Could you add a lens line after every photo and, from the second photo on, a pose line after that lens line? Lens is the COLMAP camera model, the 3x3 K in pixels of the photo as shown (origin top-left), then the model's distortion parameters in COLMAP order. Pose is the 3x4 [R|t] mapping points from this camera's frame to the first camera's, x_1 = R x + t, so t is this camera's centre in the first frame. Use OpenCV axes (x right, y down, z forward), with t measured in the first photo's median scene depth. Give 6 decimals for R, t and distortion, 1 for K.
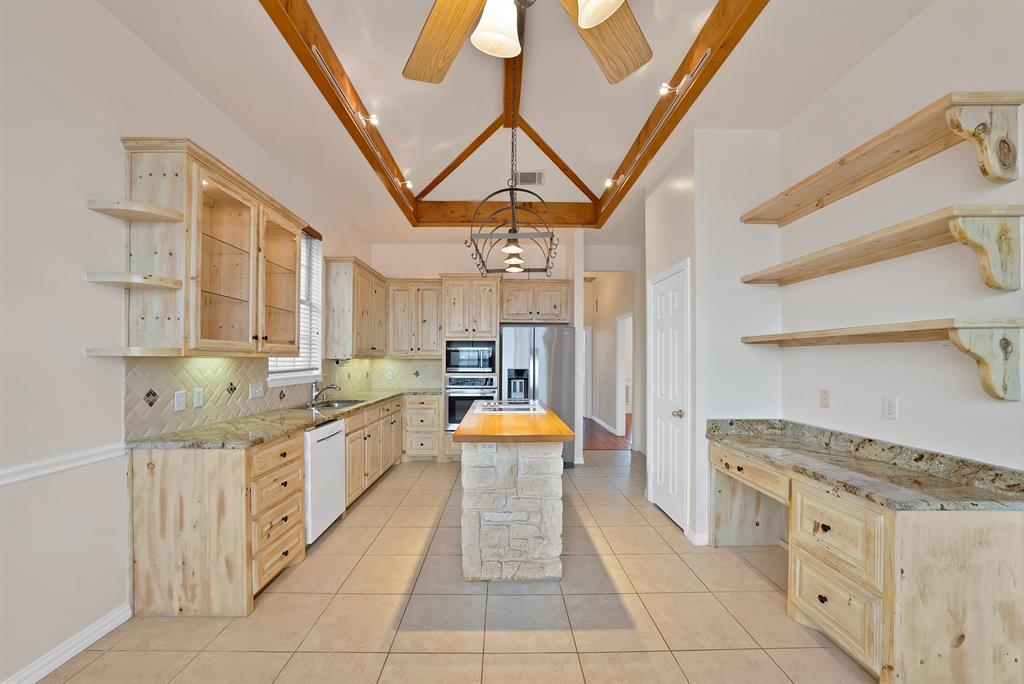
lens RADIAL K [[373.5, 0, 505.4], [0, 373.5, 358.1], [0, 0, 1]] dist [-0.020032, 0.000134]
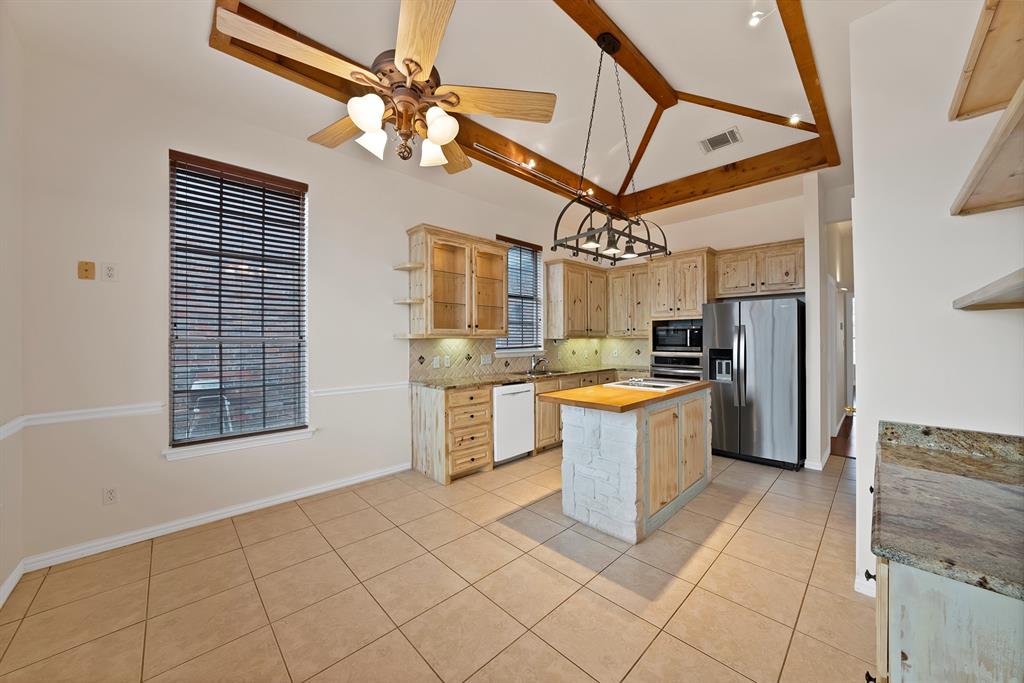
lens RADIAL K [[363.3, 0, 510.5], [0, 363.3, 337.5], [0, 0, 1]] dist [-0.020773, 0.000240]
pose [[0.687293, -0.009674, -0.726316, 0.385673], [0.008944, 0.999948, -0.004856, 0.002126], [0.726325, -0.003159, 0.687344, 0.016880]]
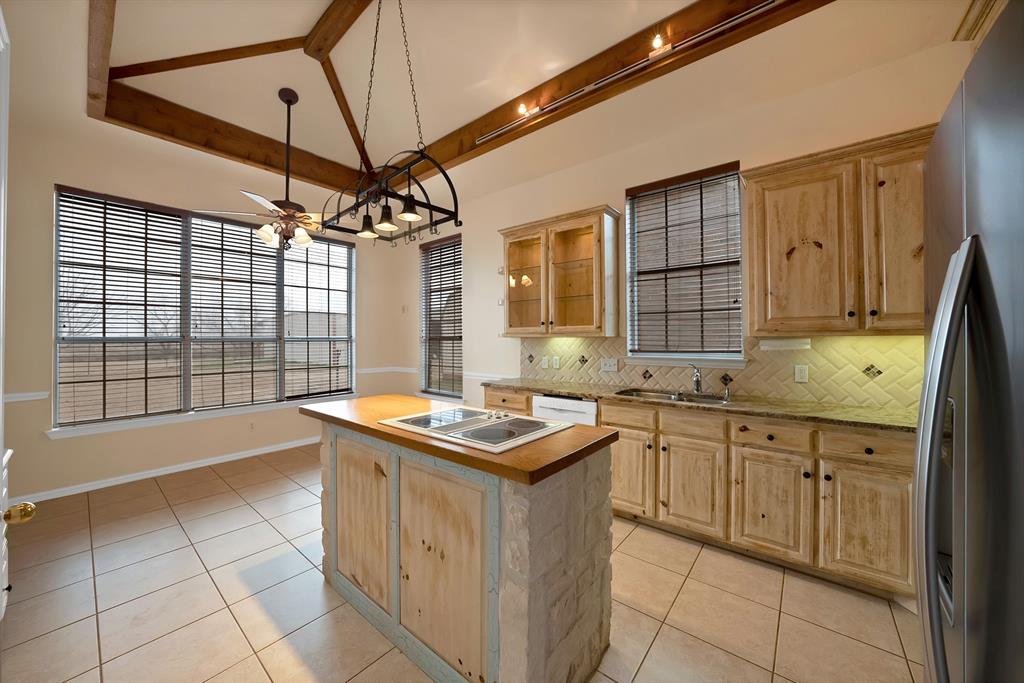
lens RADIAL K [[376.3, 0, 509.9], [0, 376.3, 338.0], [0, 0, 1]] dist [0.000230, 0.000016]
pose [[-0.645591, -0.001482, -0.763682, 0.333612], [0.004641, 0.999972, -0.005864, 0.005370], [0.763669, -0.007330, -0.645566, 1.158745]]
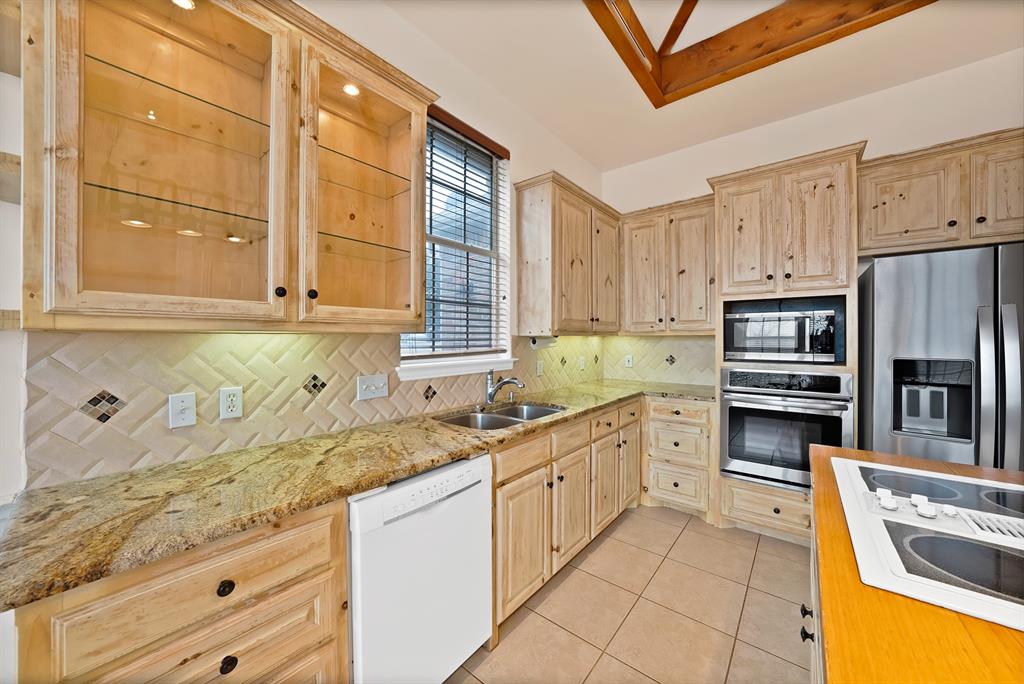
lens RADIAL K [[363.3, 0, 510.5], [0, 363.3, 338.0], [0, 0, 1]] dist [-0.020773, 0.000240]
pose [[0.769363, -0.002508, -0.638807, -0.080833], [0.005172, 0.999984, 0.002303, 0.003788], [0.638791, -0.005076, 0.769364, 0.515616]]
